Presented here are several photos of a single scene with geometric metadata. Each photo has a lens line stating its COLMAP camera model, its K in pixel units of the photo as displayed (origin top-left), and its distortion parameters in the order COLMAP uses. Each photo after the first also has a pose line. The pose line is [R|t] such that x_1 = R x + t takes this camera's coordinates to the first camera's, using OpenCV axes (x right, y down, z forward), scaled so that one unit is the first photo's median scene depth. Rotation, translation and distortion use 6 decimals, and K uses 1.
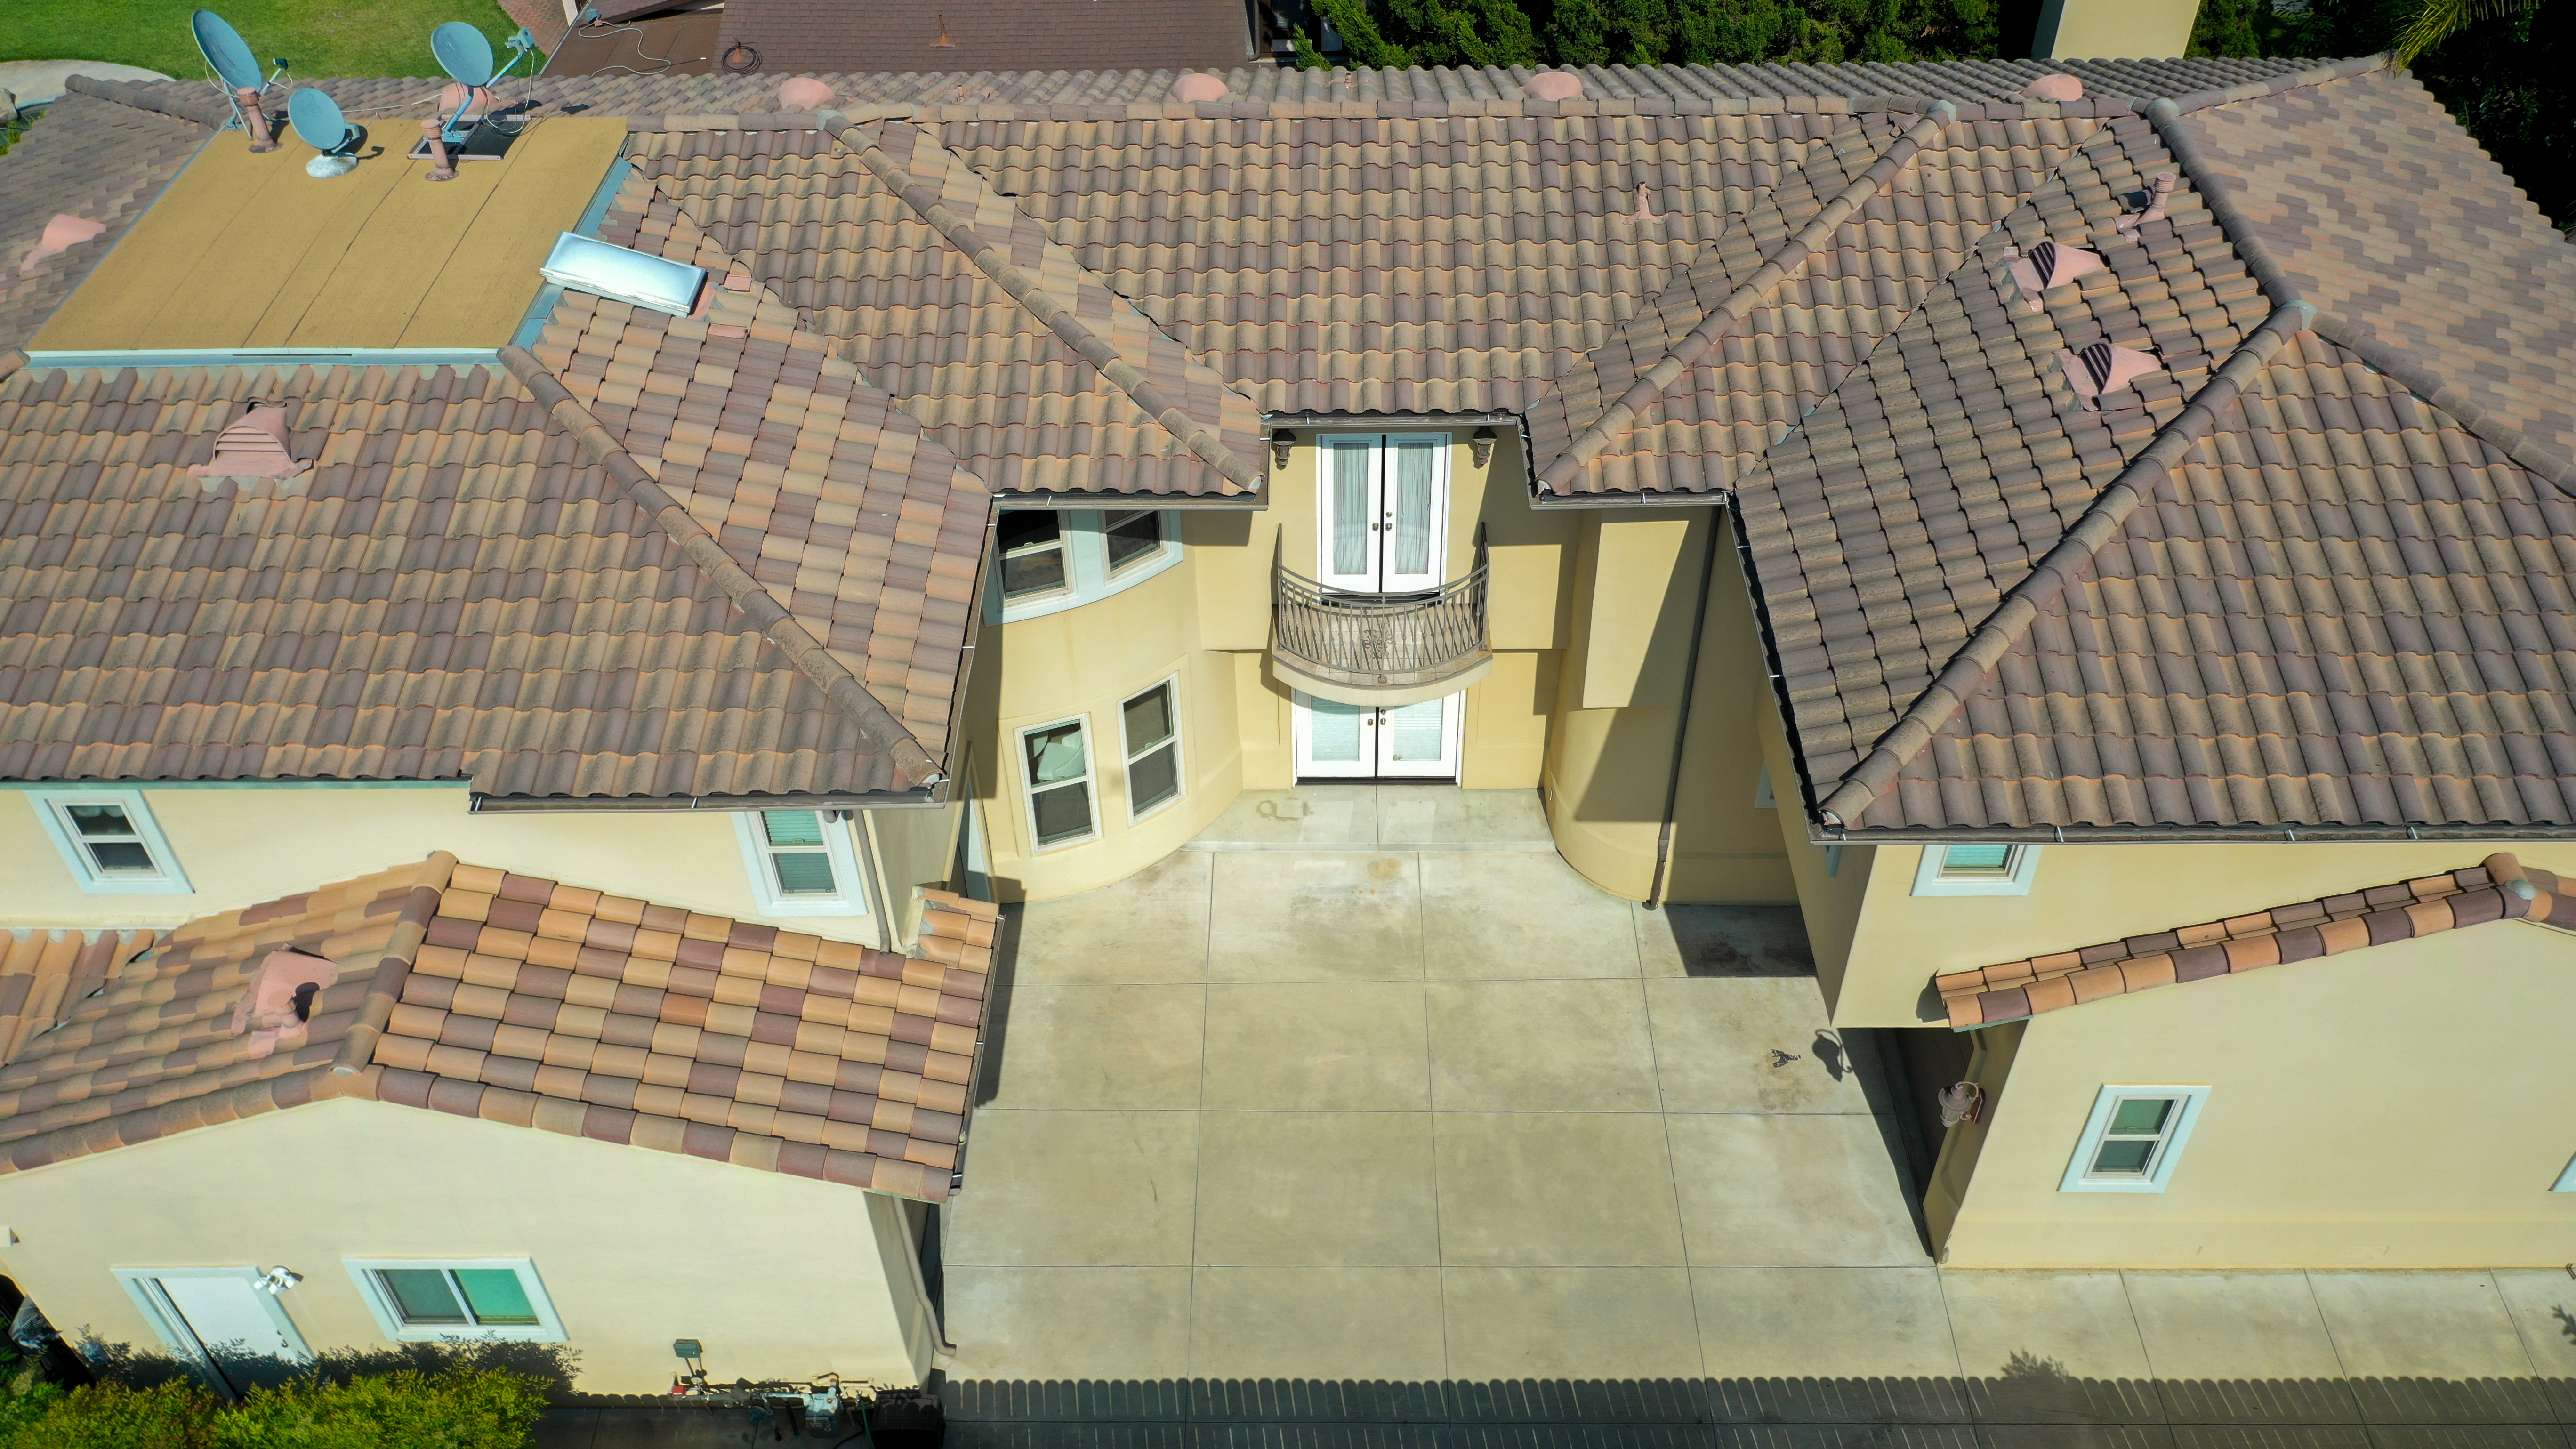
lens RADIAL K [[2029.5, 0, 1288.0], [0, 2029.5, 724.5], [0, 0, 1]] dist [0.000119, 0.000421]
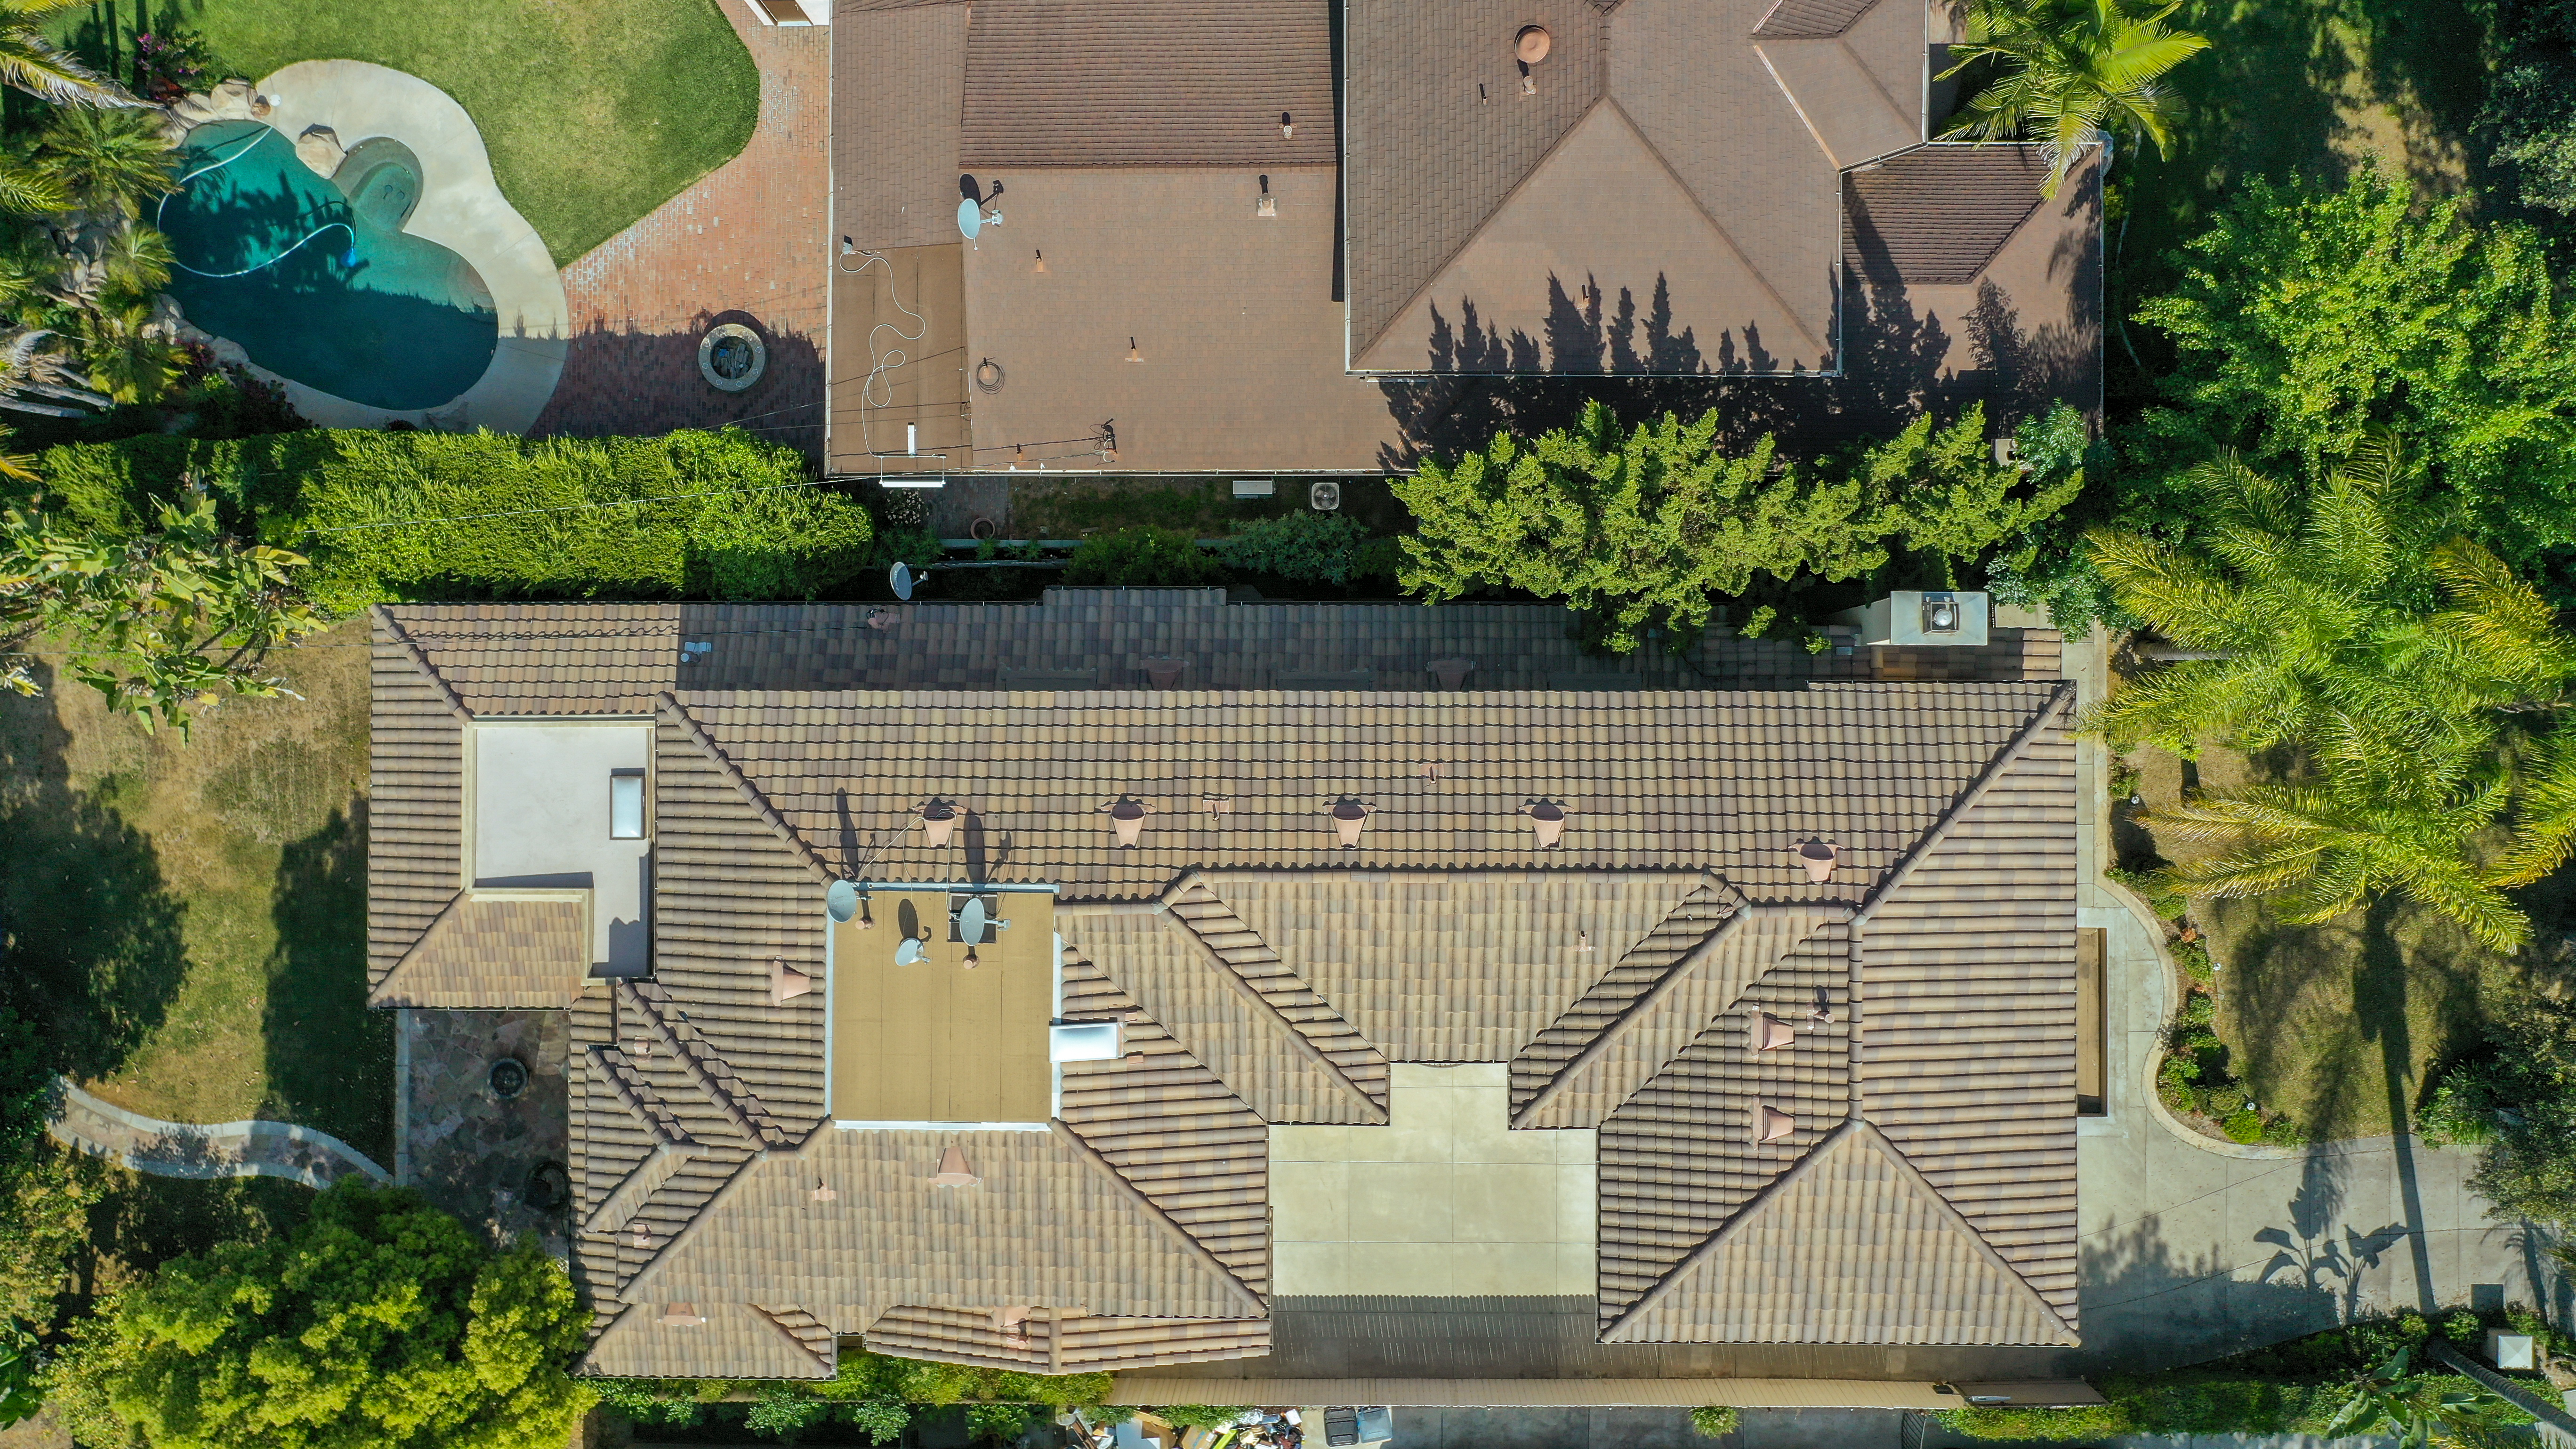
lens RADIAL K [[2029.5, 0, 1288.0], [0, 2029.5, 724.5], [0, 0, 1]] dist [0.000119, 0.000421]
pose [[0.999886, -0.005676, -0.013987, -0.079351], [0.014106, 0.681201, 0.731960, -1.843897], [0.005373, -0.732074, 0.681204, -0.173155]]
